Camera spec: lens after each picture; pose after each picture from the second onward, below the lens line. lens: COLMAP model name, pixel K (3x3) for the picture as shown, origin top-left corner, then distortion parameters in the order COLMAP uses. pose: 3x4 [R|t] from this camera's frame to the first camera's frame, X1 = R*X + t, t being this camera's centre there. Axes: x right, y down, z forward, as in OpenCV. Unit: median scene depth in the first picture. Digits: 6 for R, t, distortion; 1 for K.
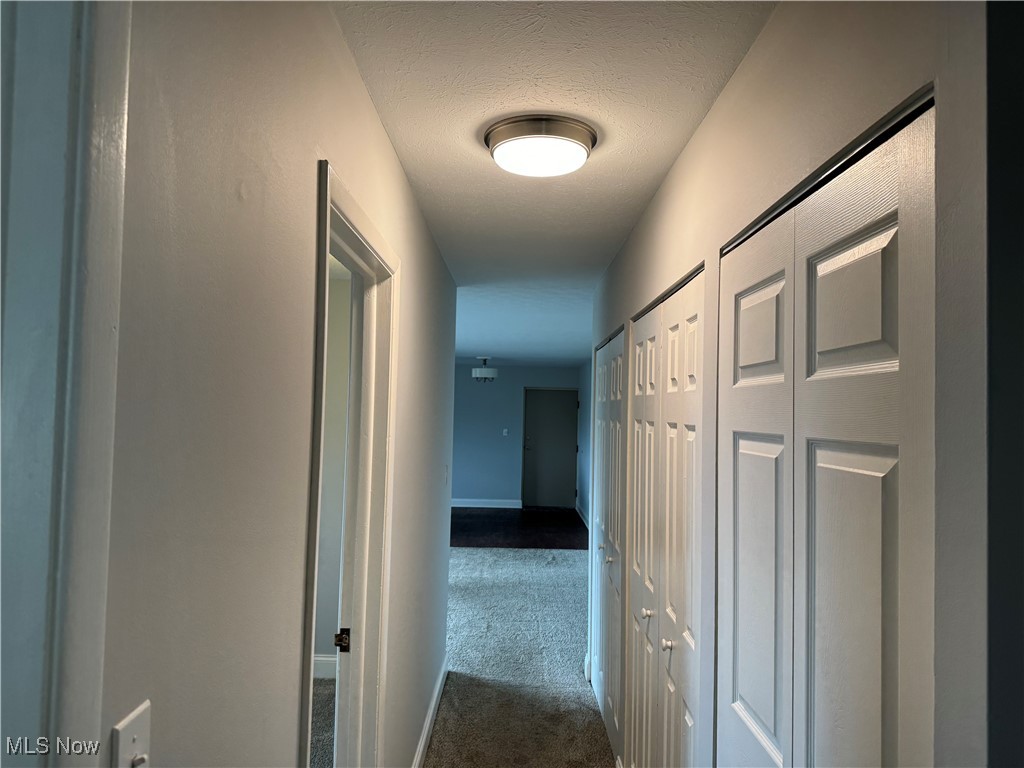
lens RADIAL K [[718.6, 0, 511.1], [0, 718.6, 387.2], [0, 0, 1]] dist [0.148375, -0.223530]
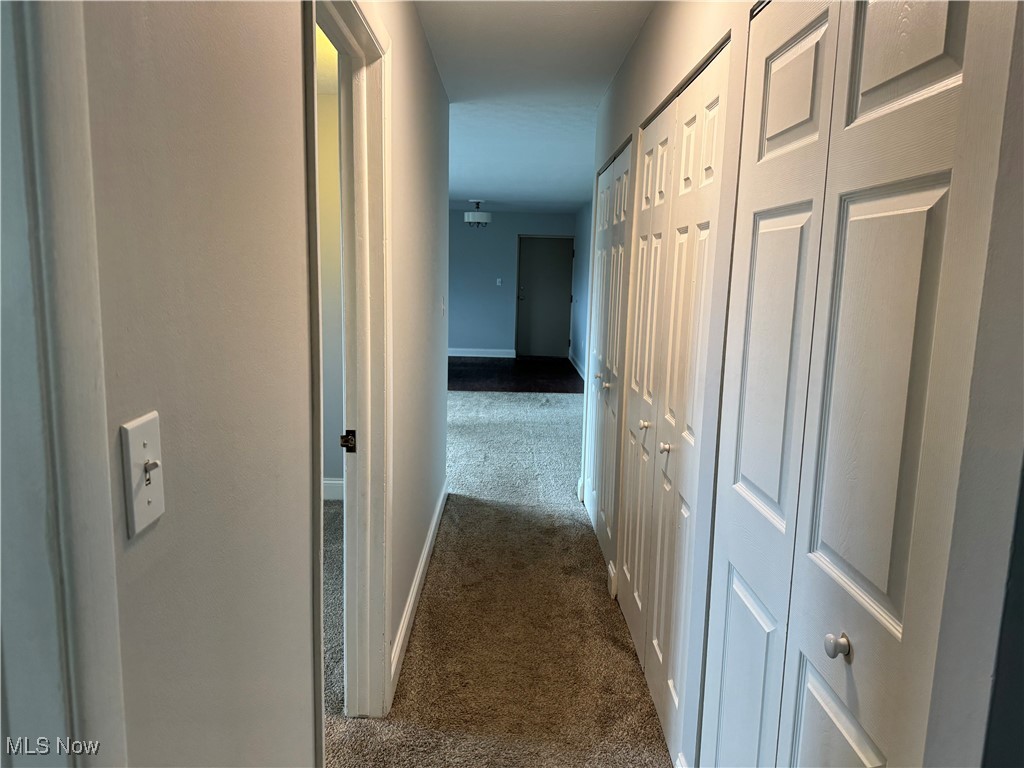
lens RADIAL K [[718.6, 0, 511.1], [0, 718.6, 387.2], [0, 0, 1]] dist [0.148375, -0.223530]
pose [[0.999927, -0.000083, 0.012067, -0.008979], [-0.002221, 0.981630, 0.190782, 0.044014], [-0.011861, -0.190795, 0.981558, 0.012082]]
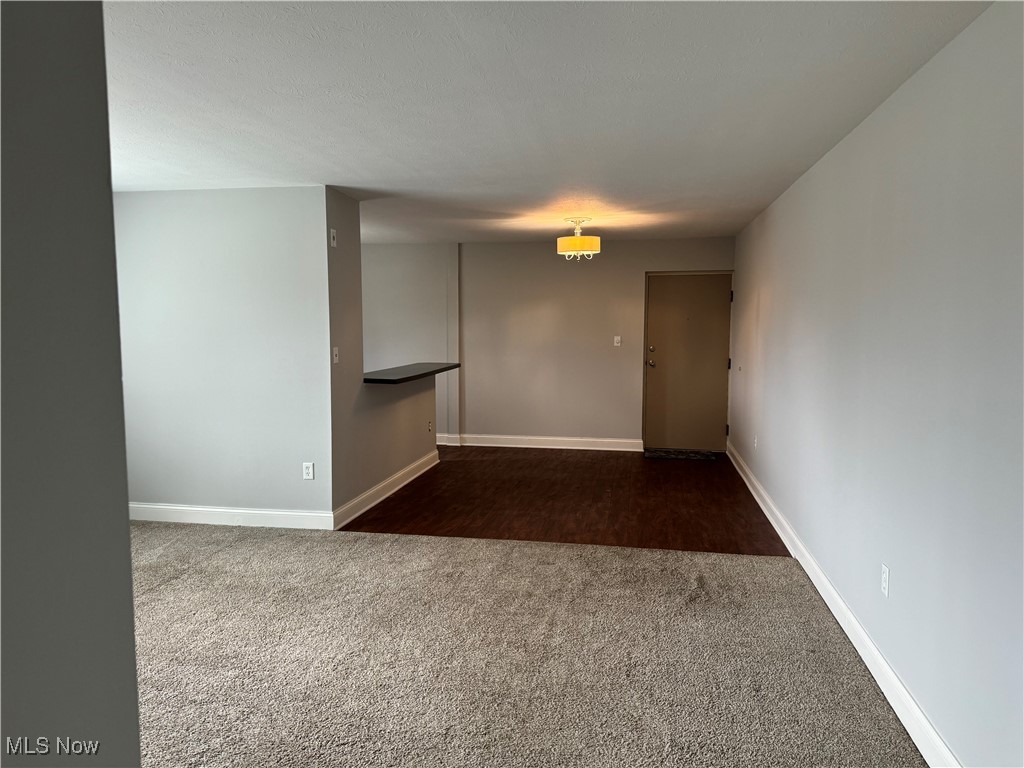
lens RADIAL K [[707.7, 0, 512.0], [0, 707.7, 384.0], [0, 0, 1]] dist [-0.010108, -0.003306]
pose [[0.984451, -0.009521, -0.175403, 0.029810], [0.030079, 0.992919, 0.114924, 0.066736], [0.173067, -0.118413, 0.977766, 0.924274]]
